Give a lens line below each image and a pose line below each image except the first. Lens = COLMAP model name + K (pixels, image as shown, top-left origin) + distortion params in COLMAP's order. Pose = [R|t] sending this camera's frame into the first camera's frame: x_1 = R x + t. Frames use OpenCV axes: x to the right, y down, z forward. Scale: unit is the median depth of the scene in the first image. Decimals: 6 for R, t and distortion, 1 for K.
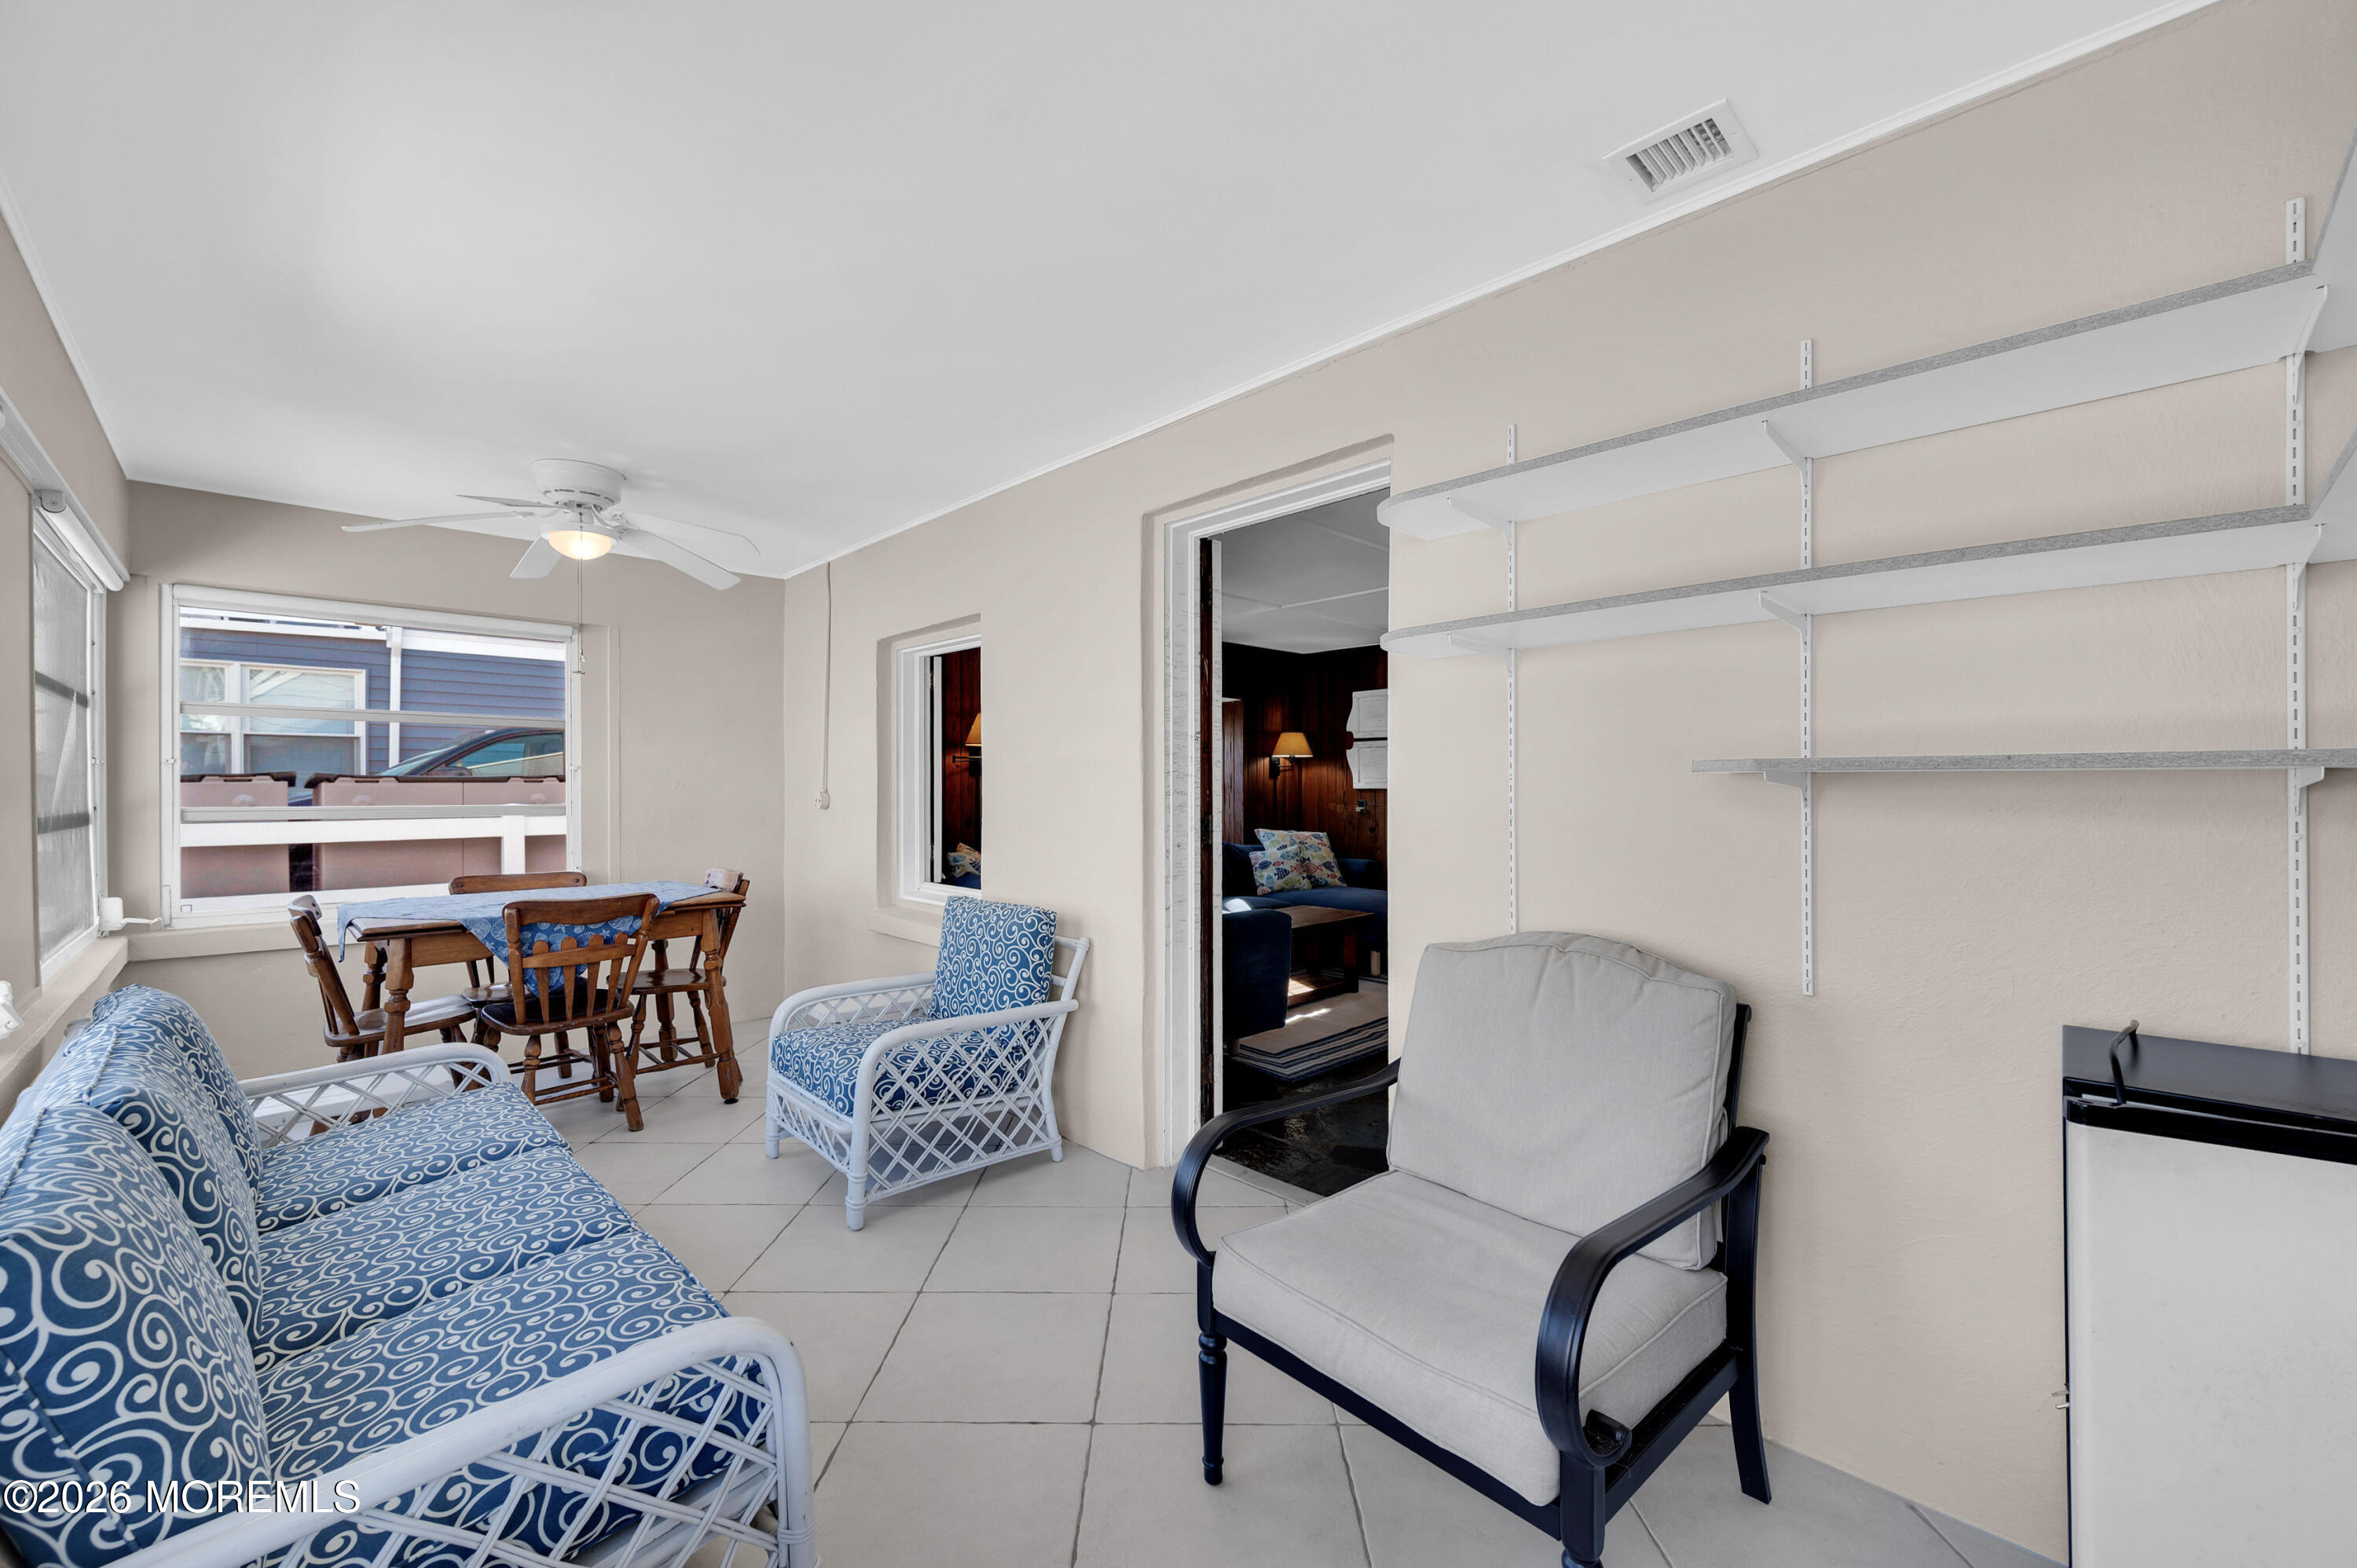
lens RADIAL K [[933.7, 0, 1169.9], [0, 933.7, 780.3], [0, 0, 1]] dist [-0.003030, 0.001706]
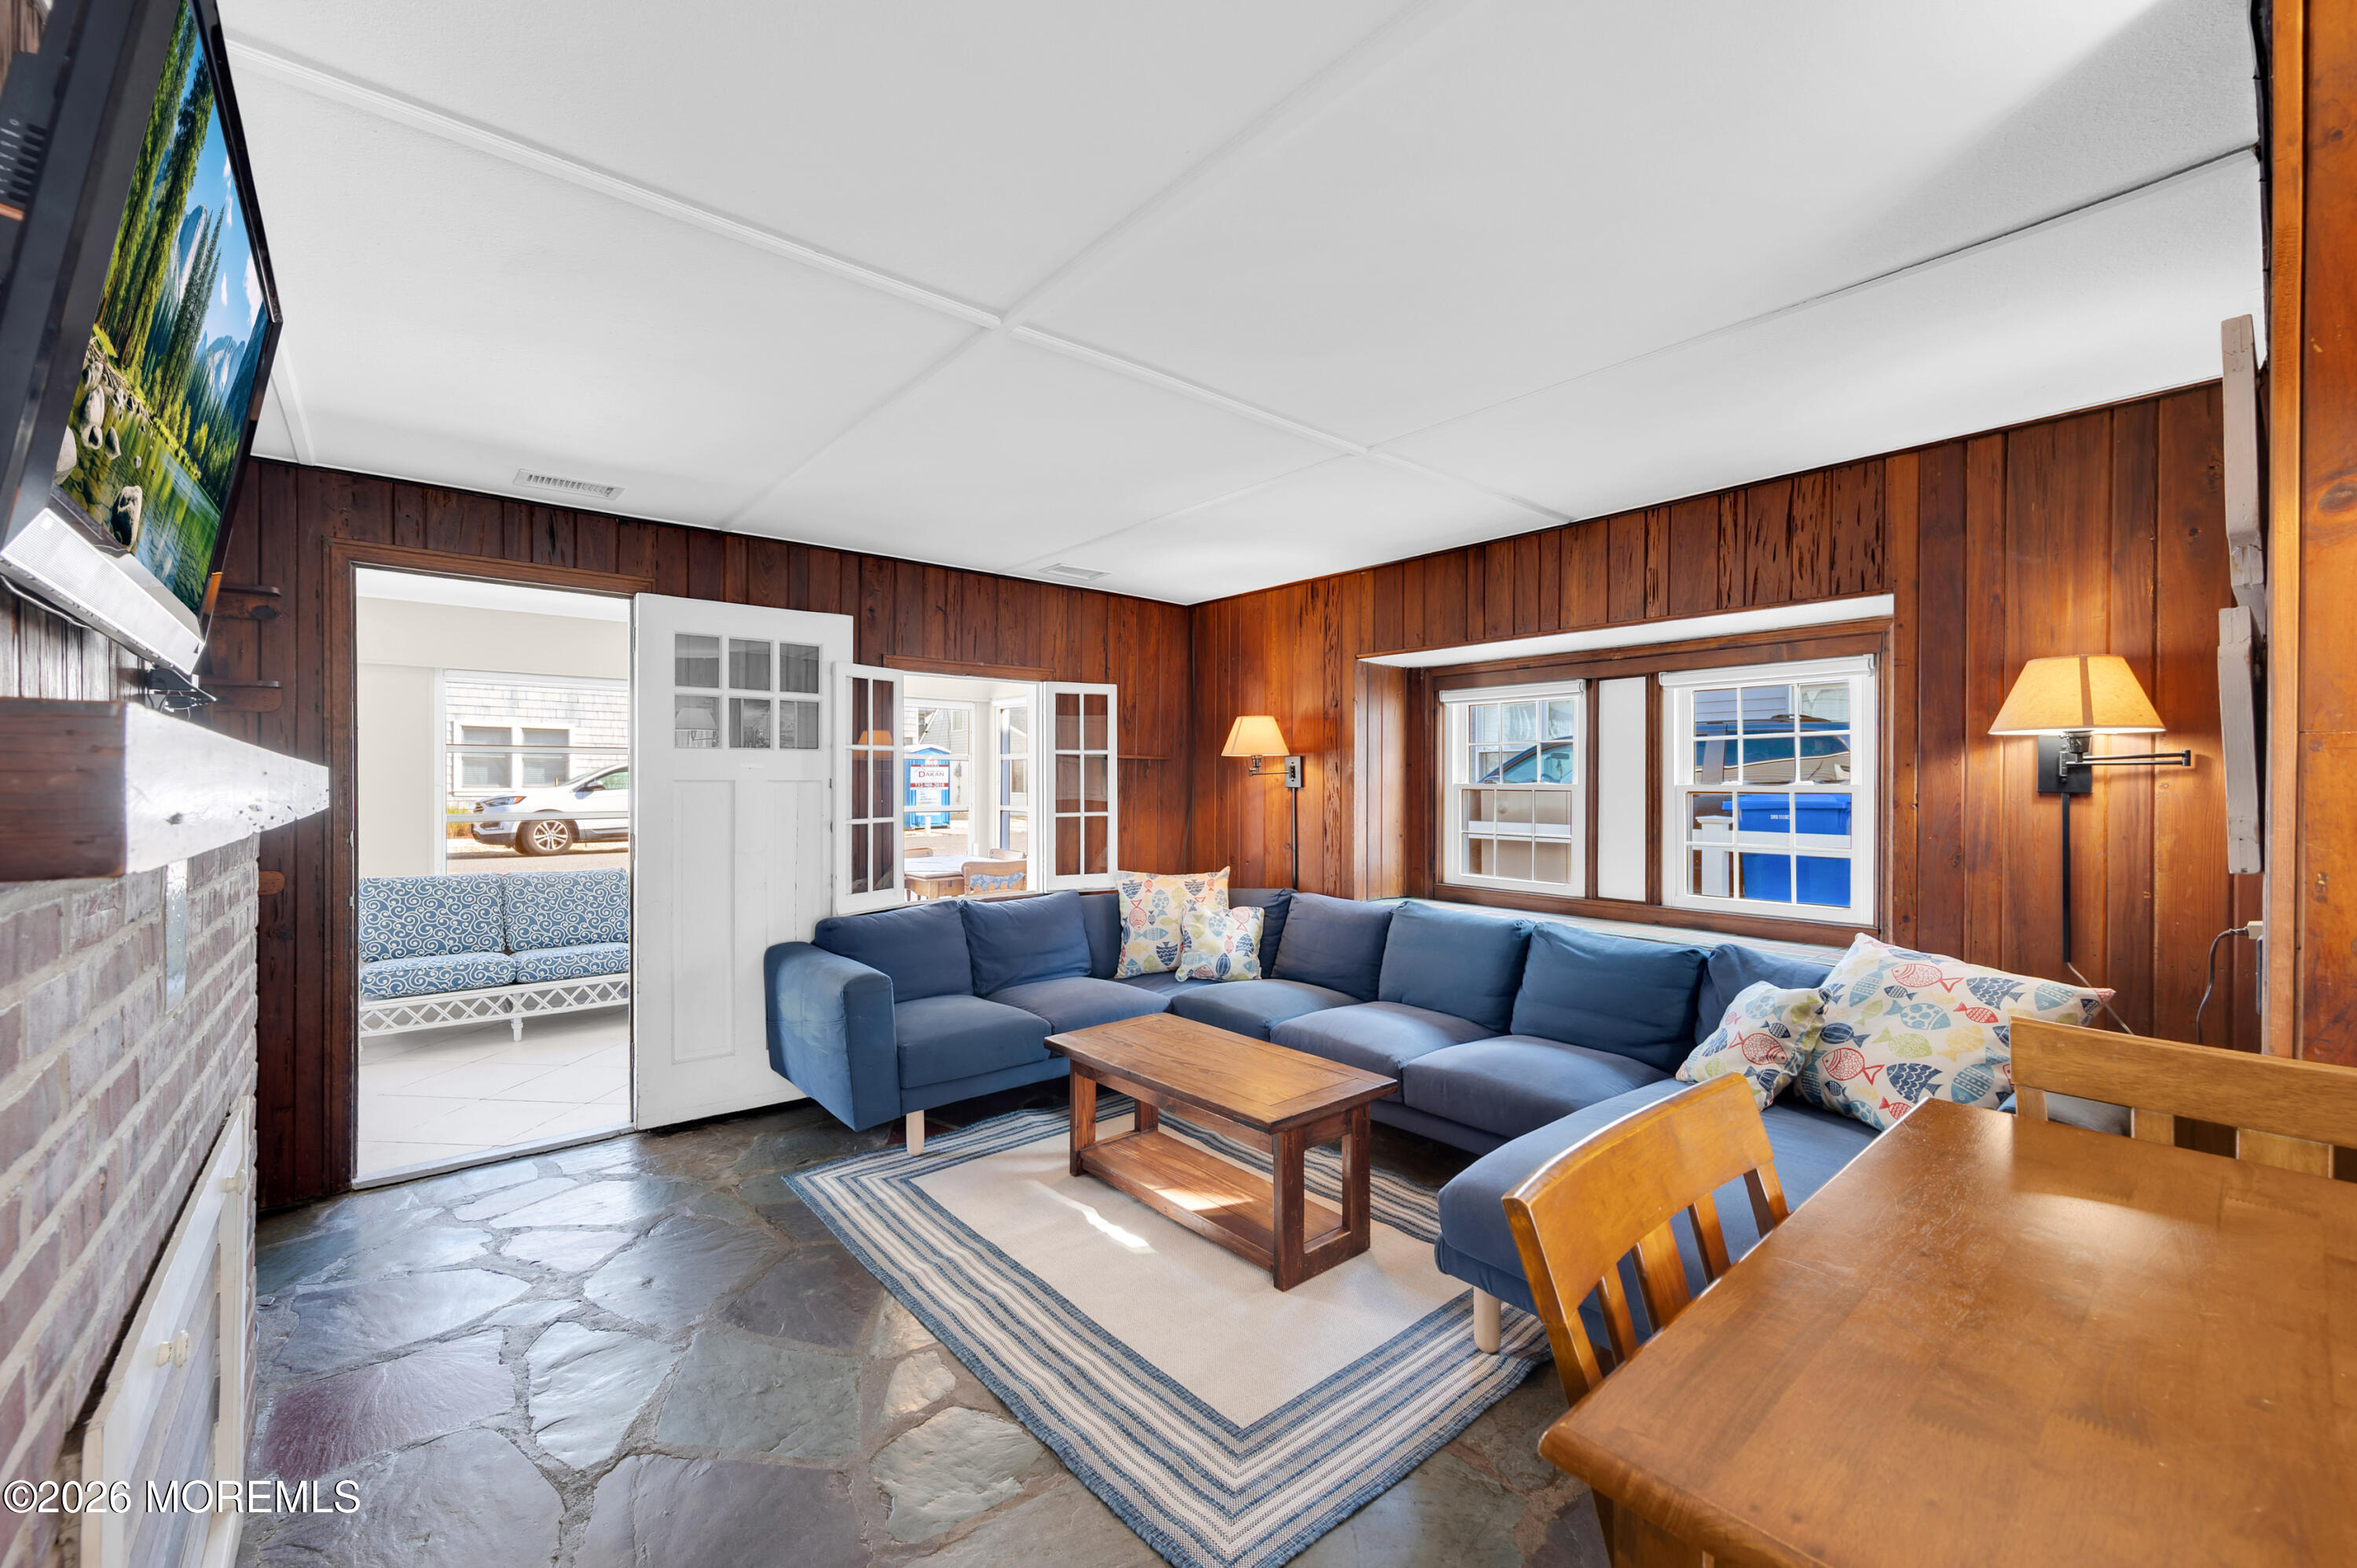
lens RADIAL K [[933.7, 0, 1184.8], [0, 933.7, 786.0], [0, 0, 1]] dist [-0.003030, 0.001706]
pose [[-0.058906, 0.004720, -0.998252, 0.479732], [-0.001990, 0.999986, 0.004845, -0.009167], [0.998262, 0.002272, -0.058896, 0.734712]]
